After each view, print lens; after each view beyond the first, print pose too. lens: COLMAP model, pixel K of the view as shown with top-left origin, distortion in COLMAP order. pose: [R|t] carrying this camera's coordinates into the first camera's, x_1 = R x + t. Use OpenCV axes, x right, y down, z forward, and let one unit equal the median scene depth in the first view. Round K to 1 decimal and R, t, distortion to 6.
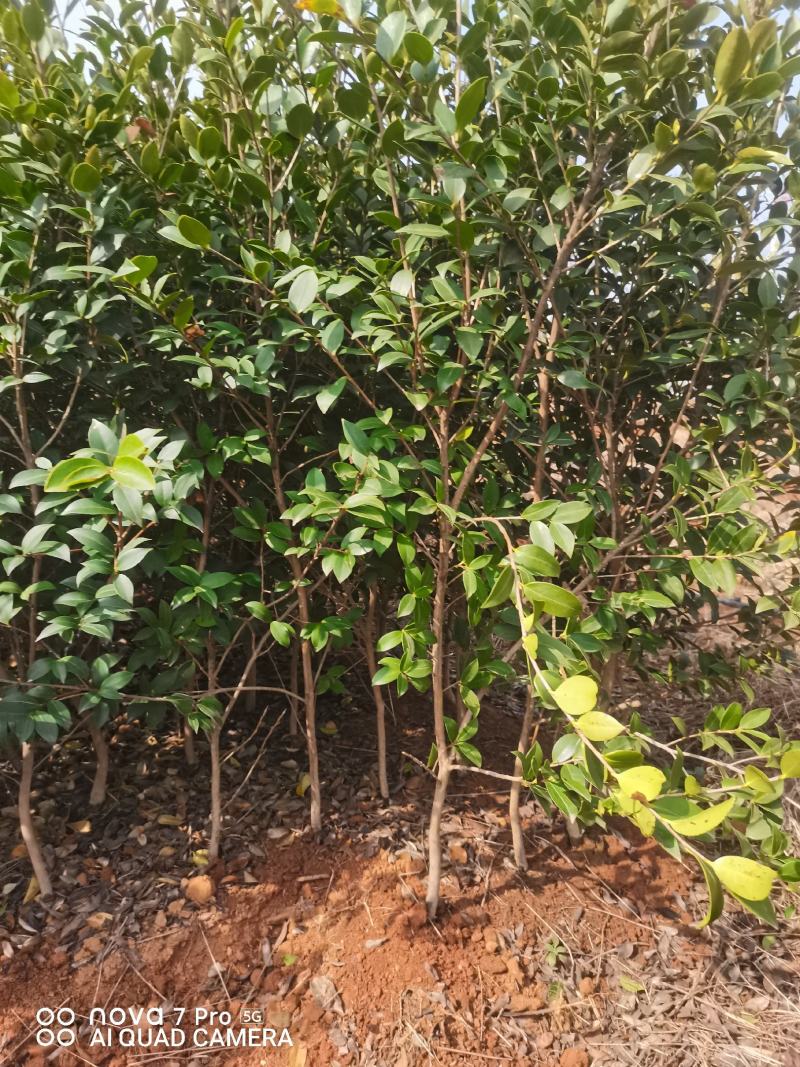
lens RADIAL K [[789.2, 0, 400.3], [0, 789.2, 532.6], [0, 0, 1]] dist [0.003809, -0.007831]
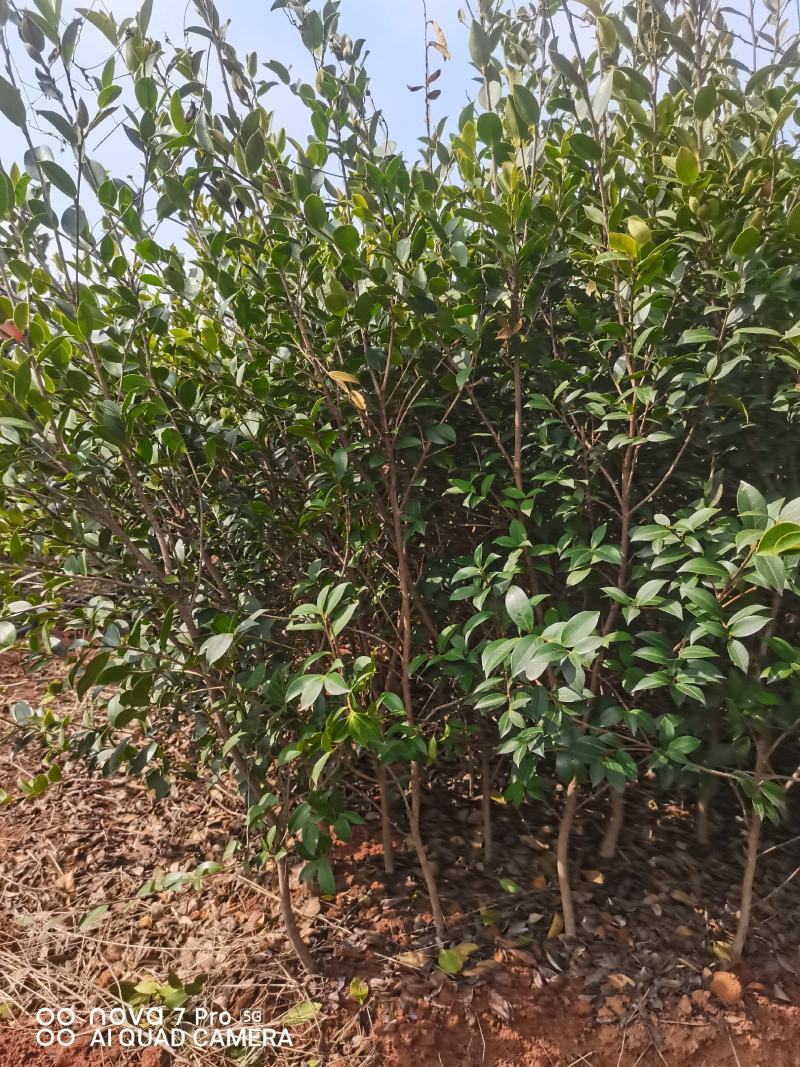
lens RADIAL K [[789.2, 0, 400.2], [0, 789.2, 533.8], [0, 0, 1]] dist [0.003809, -0.007831]
pose [[0.853392, 0.084528, -0.514370, -0.157577], [-0.119801, 0.992155, -0.035717, 0.005287], [0.507316, 0.092103, 0.856824, -0.033791]]
